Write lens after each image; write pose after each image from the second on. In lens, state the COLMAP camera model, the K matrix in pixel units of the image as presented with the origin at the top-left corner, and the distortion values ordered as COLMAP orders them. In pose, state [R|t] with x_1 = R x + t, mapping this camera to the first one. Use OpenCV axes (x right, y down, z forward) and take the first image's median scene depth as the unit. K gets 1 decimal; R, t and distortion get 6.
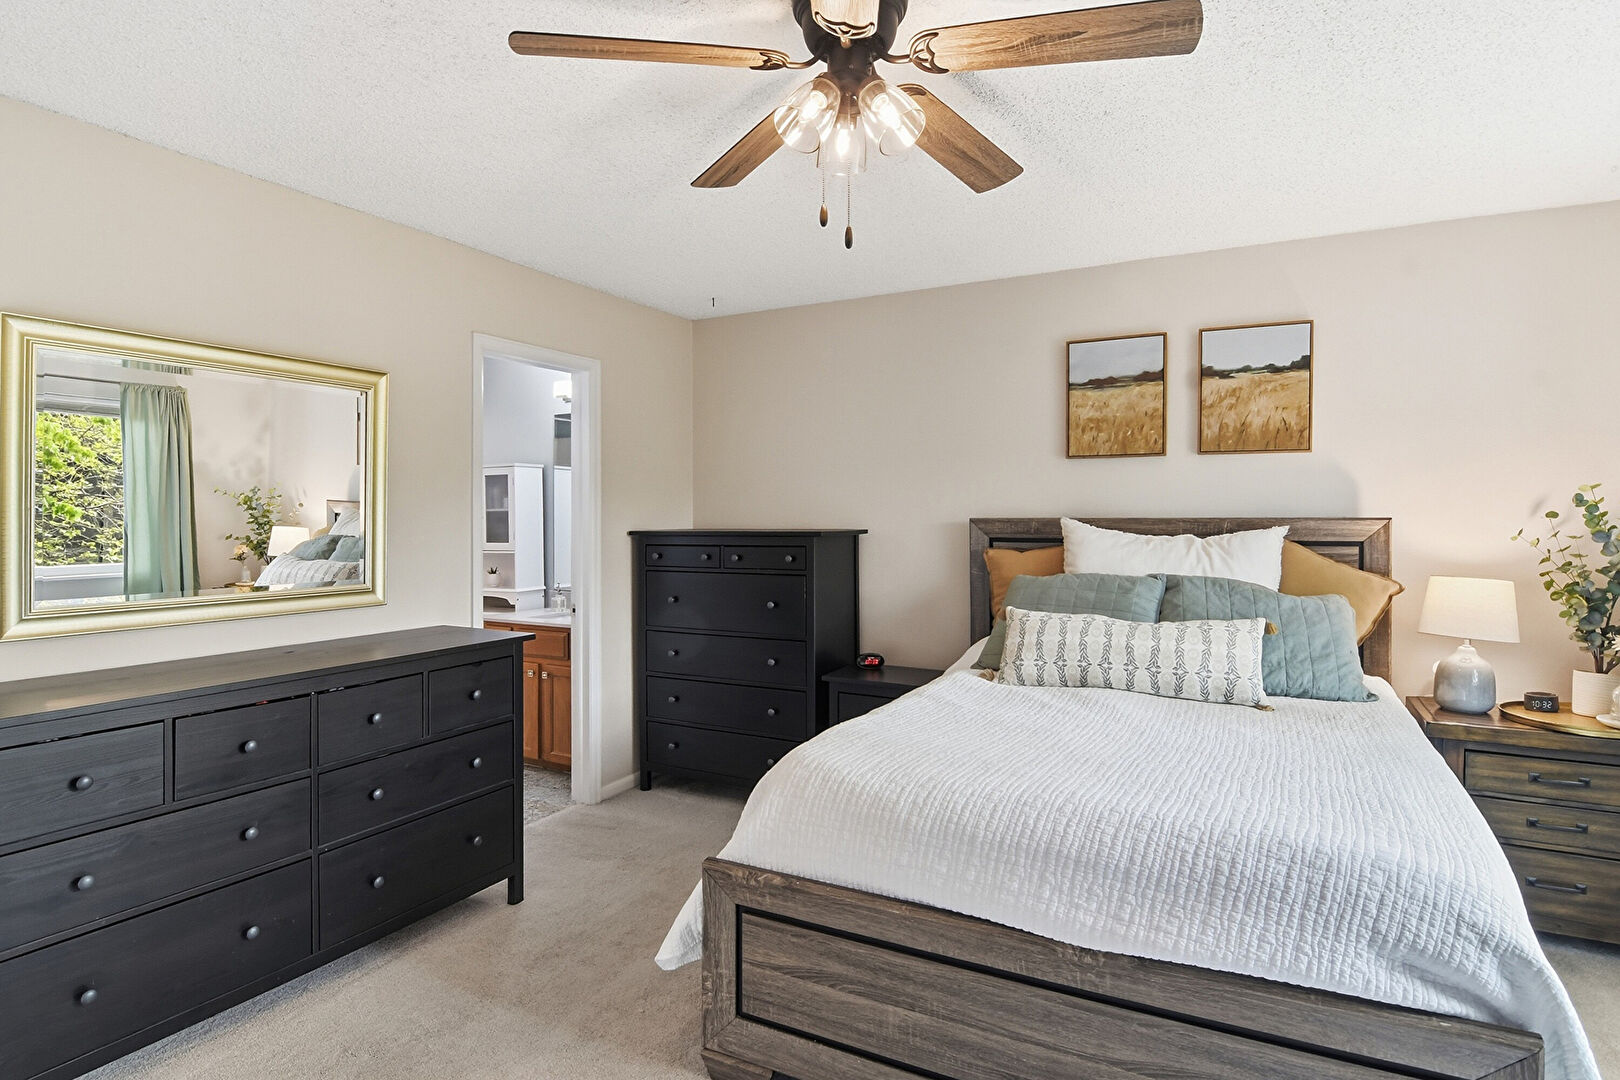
lens RADIAL K [[842.7, 0, 809.7], [0, 842.7, 523.0], [0, 0, 1]] dist [-0.006480, -0.008187]
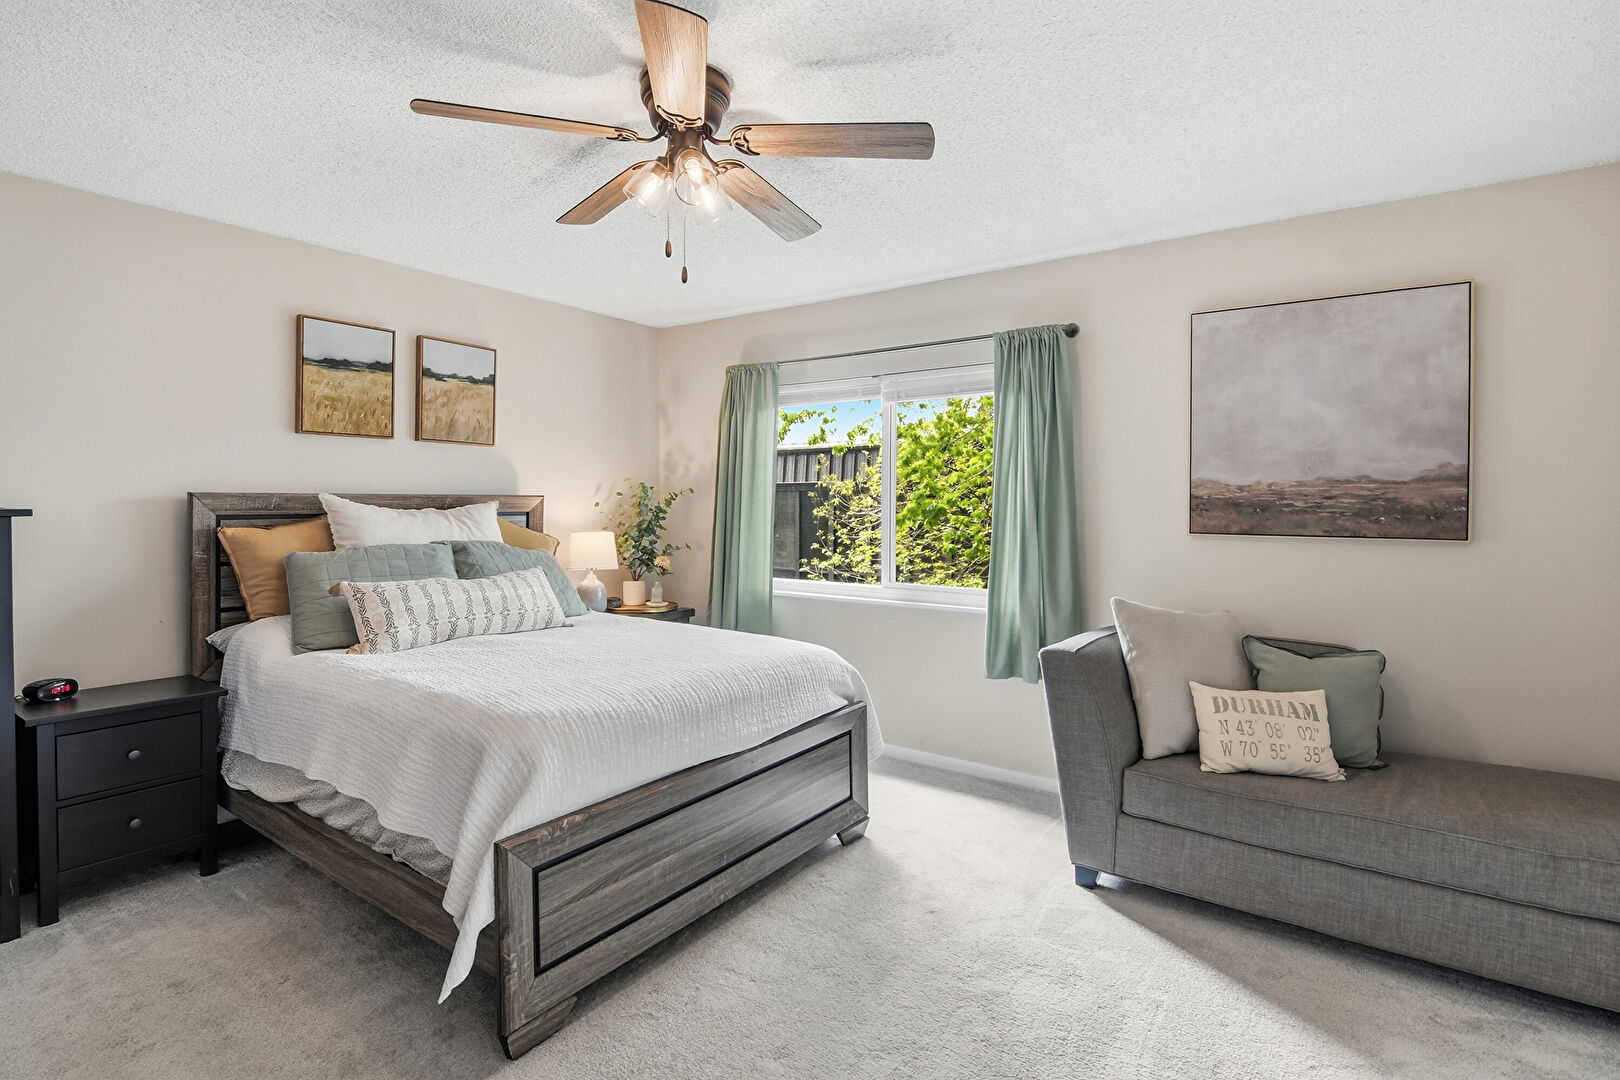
lens RADIAL K [[791.3, 0, 802.4], [0, 791.3, 507.6], [0, 0, 1]] dist [-0.015216, -0.001556]
pose [[0.139821, -0.006508, 0.990155, -0.613762], [0.002644, 0.999977, 0.006199, 0.007699], [-0.990173, 0.001751, 0.139835, 0.340292]]
